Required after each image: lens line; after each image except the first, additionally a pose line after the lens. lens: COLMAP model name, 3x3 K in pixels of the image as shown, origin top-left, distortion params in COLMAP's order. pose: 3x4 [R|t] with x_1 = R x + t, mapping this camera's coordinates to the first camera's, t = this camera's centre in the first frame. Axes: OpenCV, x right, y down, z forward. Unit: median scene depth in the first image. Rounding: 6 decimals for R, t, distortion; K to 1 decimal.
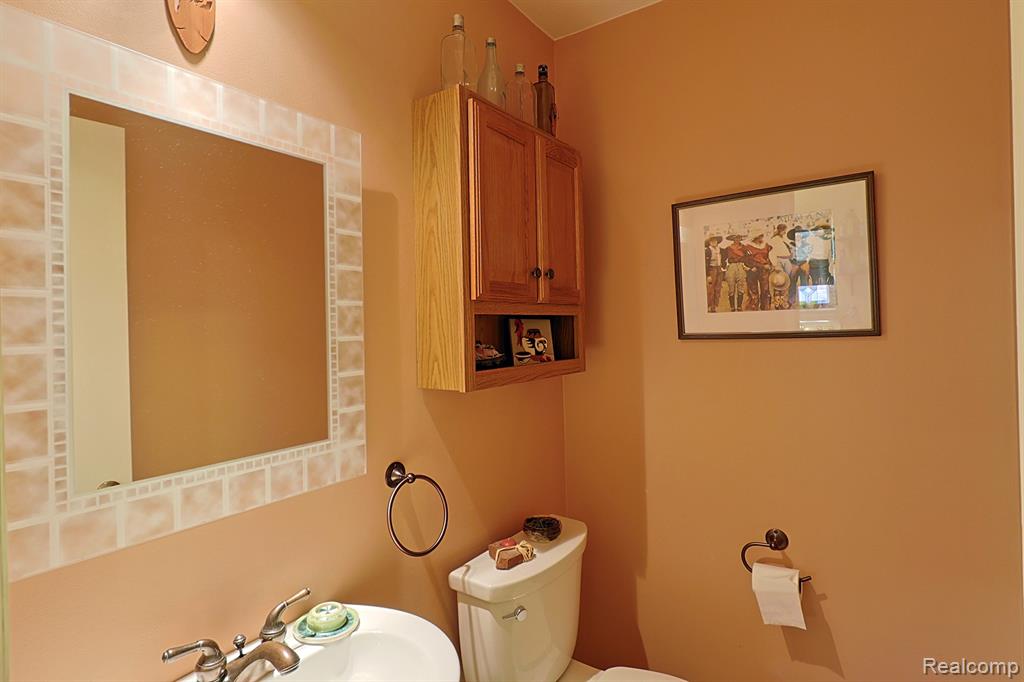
lens RADIAL K [[522.8, 0, 519.0], [0, 522.8, 324.4], [0, 0, 1]] dist [0.000452, -0.000934]
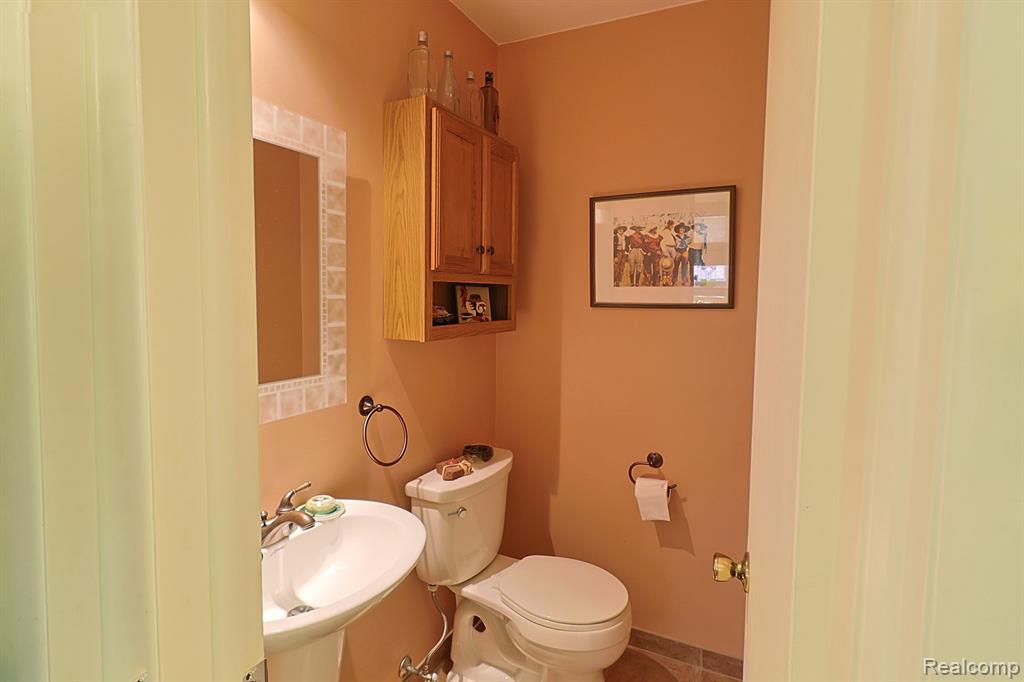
lens RADIAL K [[522.8, 0, 519.0], [0, 522.8, 324.4], [0, 0, 1]] dist [0.000452, -0.000934]
pose [[0.989262, 0.026654, 0.143699, -0.052506], [-0.035658, 0.997534, 0.060457, 0.000766], [-0.141733, -0.064931, 0.987773, -0.264630]]
